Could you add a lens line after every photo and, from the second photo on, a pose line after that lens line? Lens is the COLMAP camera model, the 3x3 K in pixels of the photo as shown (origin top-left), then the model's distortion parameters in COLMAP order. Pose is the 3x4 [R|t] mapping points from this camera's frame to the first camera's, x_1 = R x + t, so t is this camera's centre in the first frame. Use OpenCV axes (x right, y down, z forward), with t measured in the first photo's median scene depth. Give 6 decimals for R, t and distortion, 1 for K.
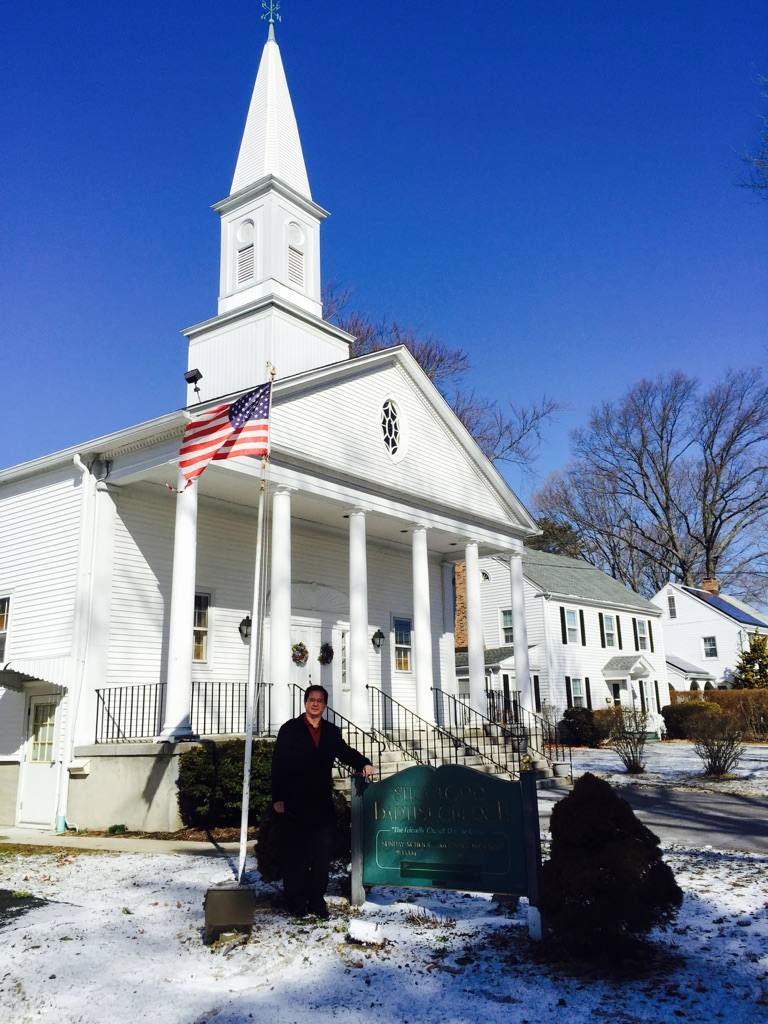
lens RADIAL K [[887.1, 0, 384.0], [0, 887.1, 512.0], [0, 0, 1]] dist [0.142066, -0.194771]
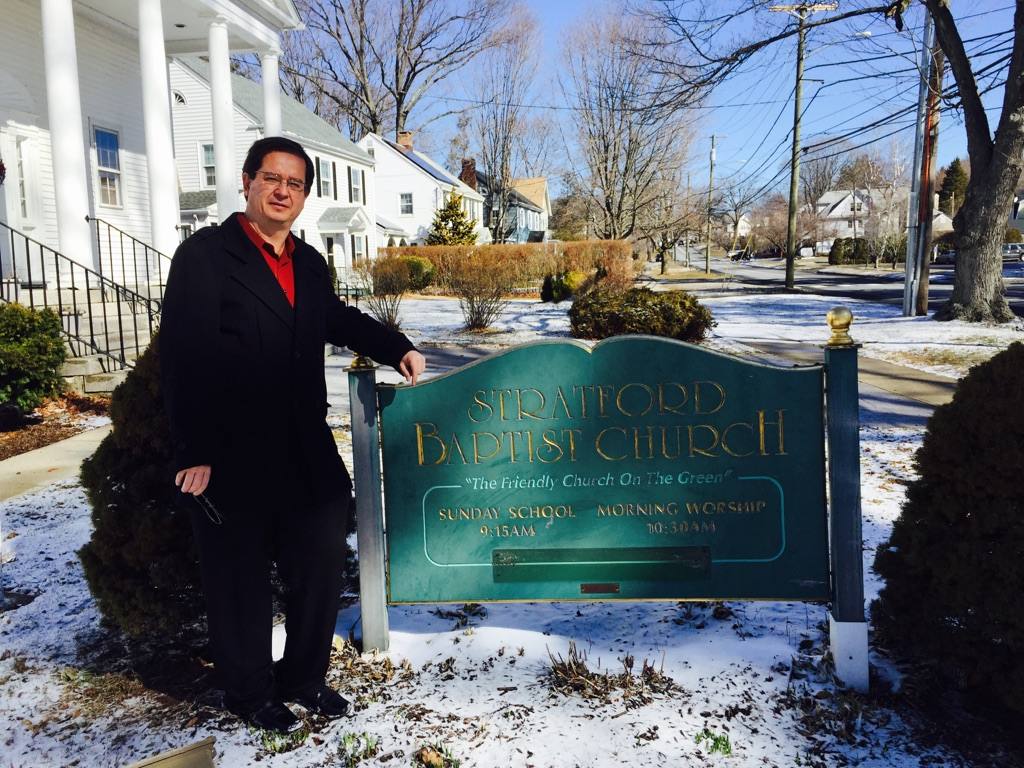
lens RADIAL K [[887.1, 0, 512.4], [0, 887.1, 361.2], [0, 0, 1]] dist [0.142066, -0.194771]
pose [[0.868382, -0.049998, 0.493368, -0.034111], [-0.106455, 0.952914, 0.283940, 0.032556], [-0.484334, -0.299090, 0.822171, 0.123671]]
